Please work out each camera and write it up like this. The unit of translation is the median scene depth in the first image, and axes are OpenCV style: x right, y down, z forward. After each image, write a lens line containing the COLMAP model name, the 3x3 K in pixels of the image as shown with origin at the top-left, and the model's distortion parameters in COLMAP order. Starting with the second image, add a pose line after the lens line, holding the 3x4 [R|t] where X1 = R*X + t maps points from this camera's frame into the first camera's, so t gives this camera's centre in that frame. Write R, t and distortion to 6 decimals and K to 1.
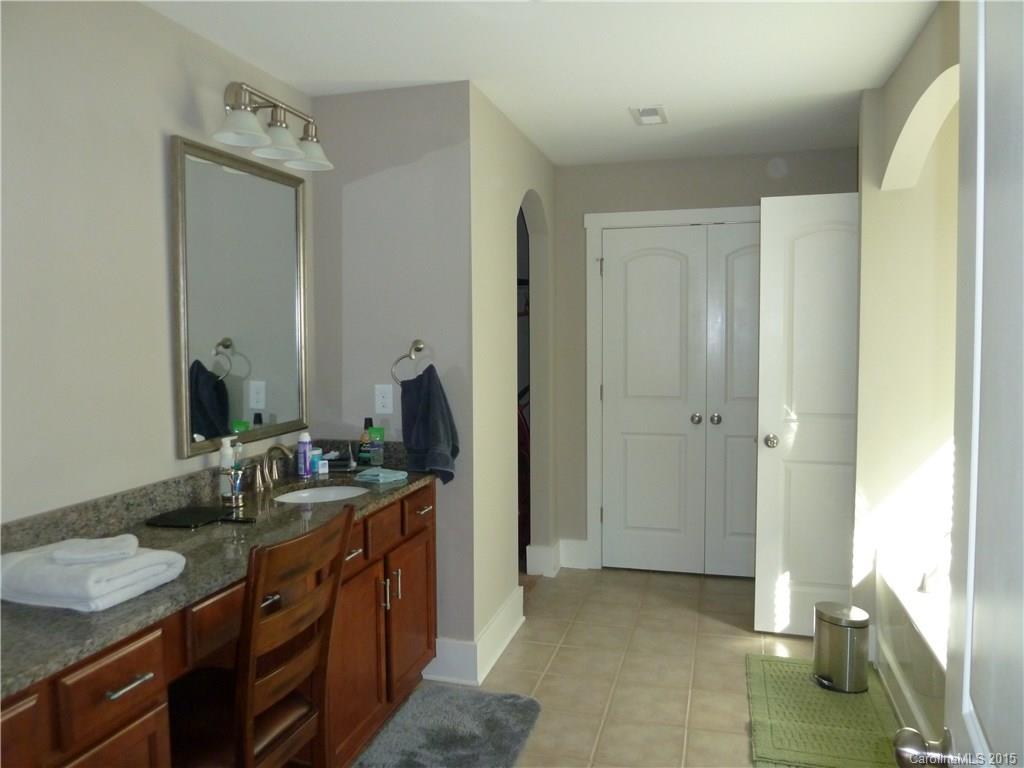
lens RADIAL K [[750.0, 0, 512.0], [0, 750.0, 384.0], [0, 0, 1]] dist [-0.042916, 0.003142]
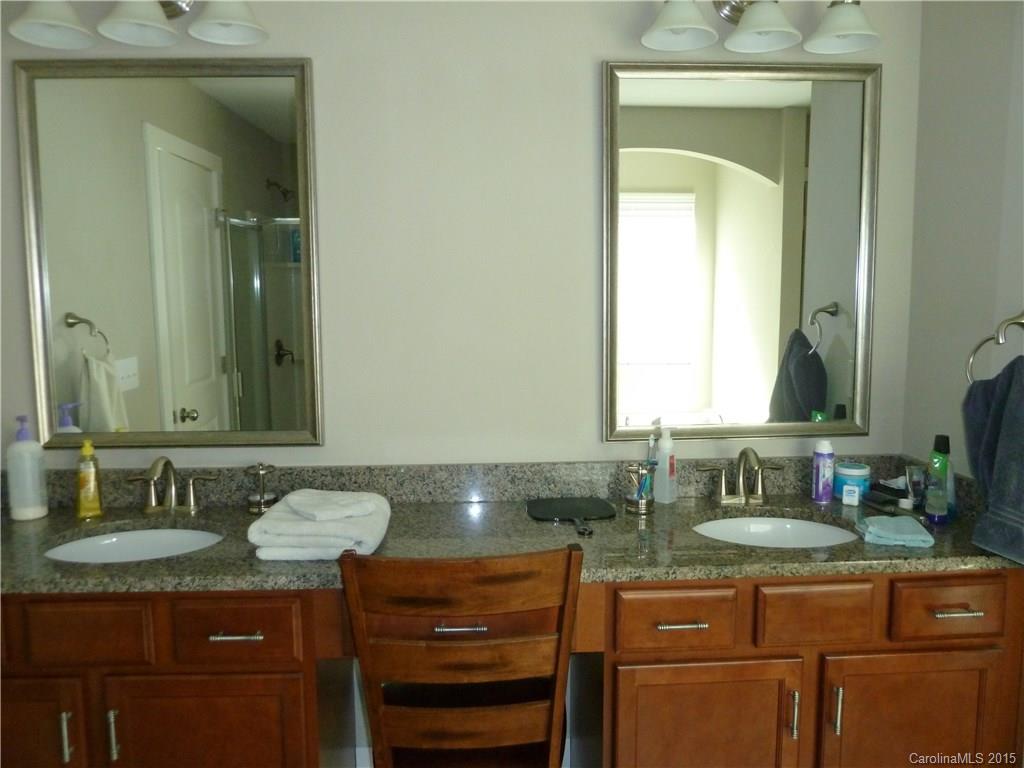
lens RADIAL K [[750.0, 0, 512.0], [0, 750.0, 384.0], [0, 0, 1]] dist [-0.042916, 0.003142]
pose [[0.319927, 0.105108, -0.941594, 0.330399], [-0.059706, 0.994089, 0.090682, -0.038223], [0.945559, 0.027207, 0.324311, 0.605654]]
